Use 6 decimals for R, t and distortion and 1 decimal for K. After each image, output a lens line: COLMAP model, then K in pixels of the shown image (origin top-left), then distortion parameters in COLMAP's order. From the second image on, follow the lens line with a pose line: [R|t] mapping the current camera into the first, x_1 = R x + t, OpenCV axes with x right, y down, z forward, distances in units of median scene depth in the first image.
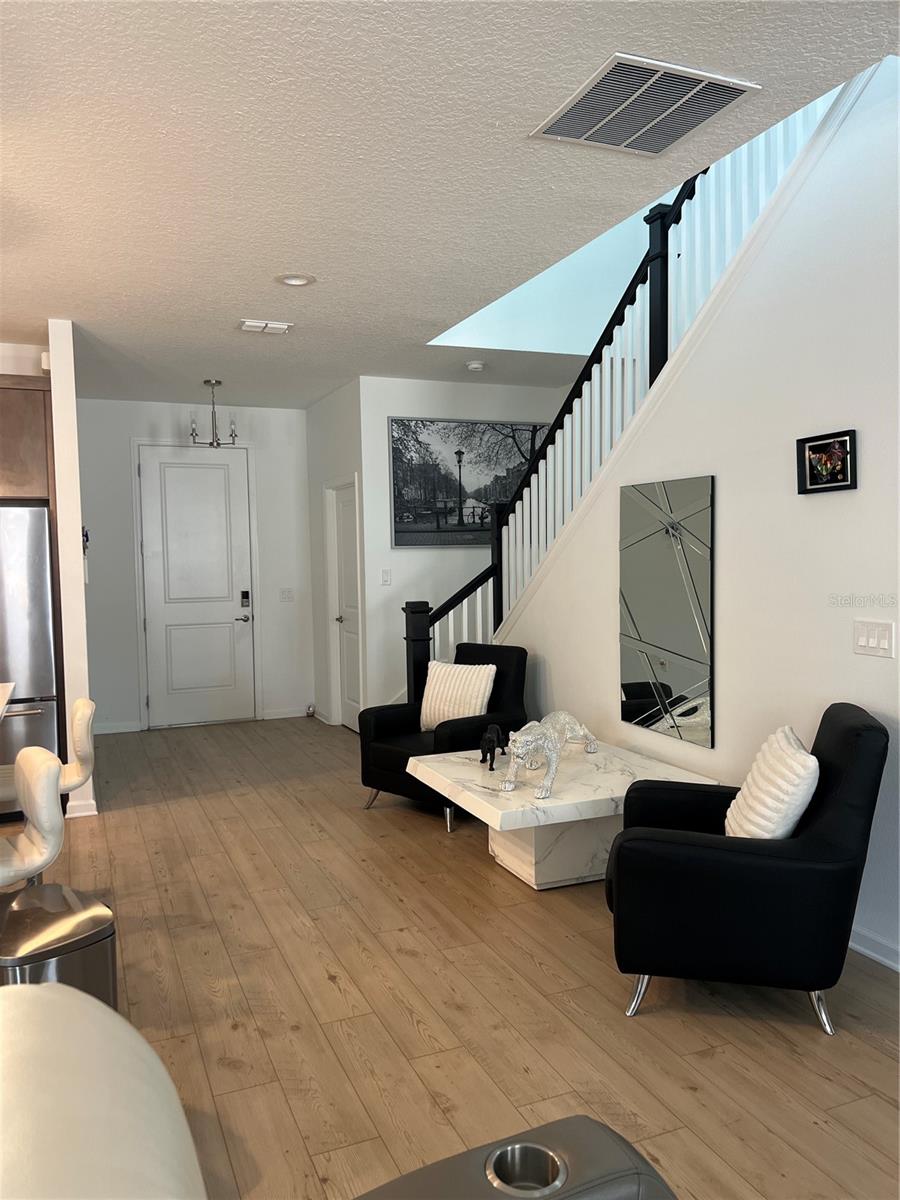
lens RADIAL K [[906.1, 0, 449.4], [0, 906.1, 609.2], [0, 0, 1]] dist [0.045232, -0.053662]
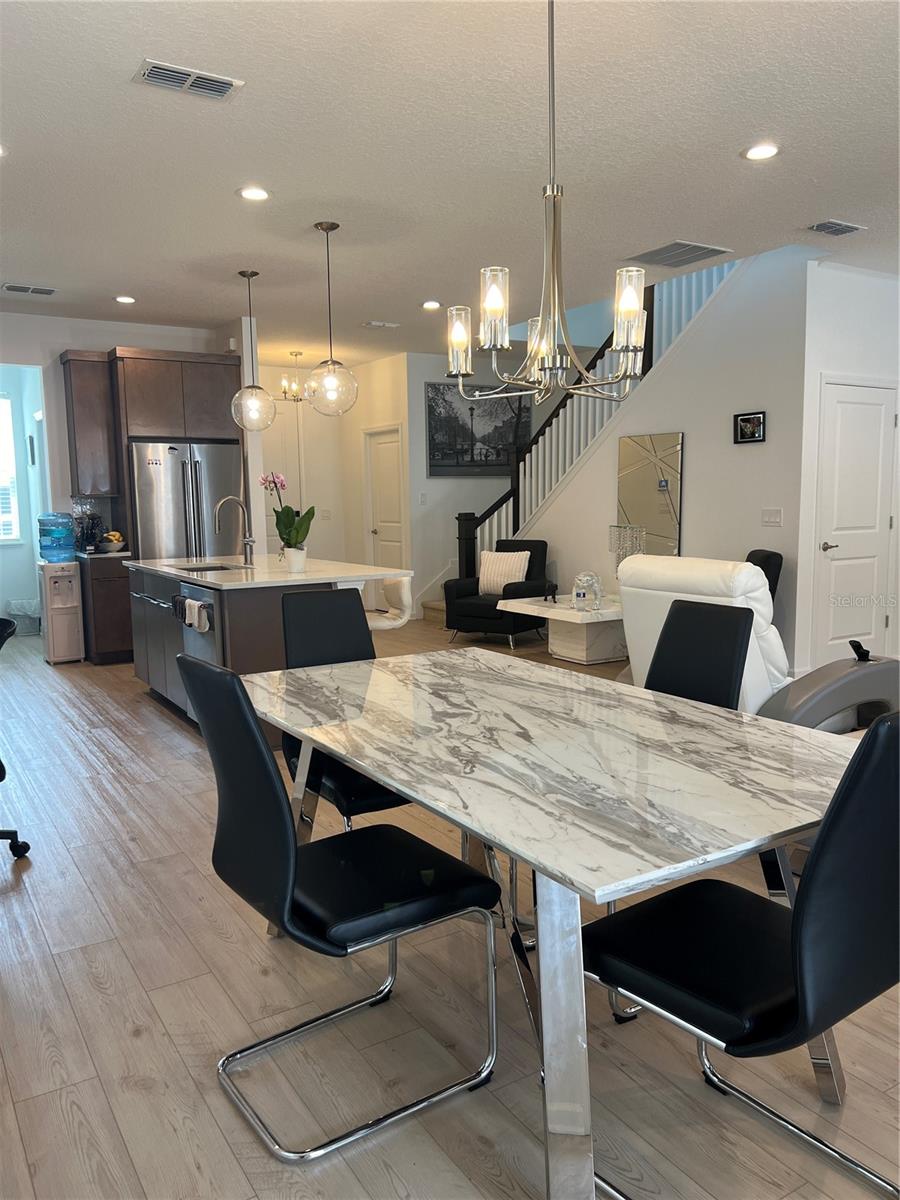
lens RADIAL K [[906.1, 0, 449.4], [0, 906.1, 609.2], [0, 0, 1]] dist [0.045232, -0.053662]
pose [[0.988814, -0.012894, 0.148595, -0.280892], [0.003608, 0.998033, 0.062593, 0.055645], [-0.149109, -0.061356, 0.986915, -0.462009]]
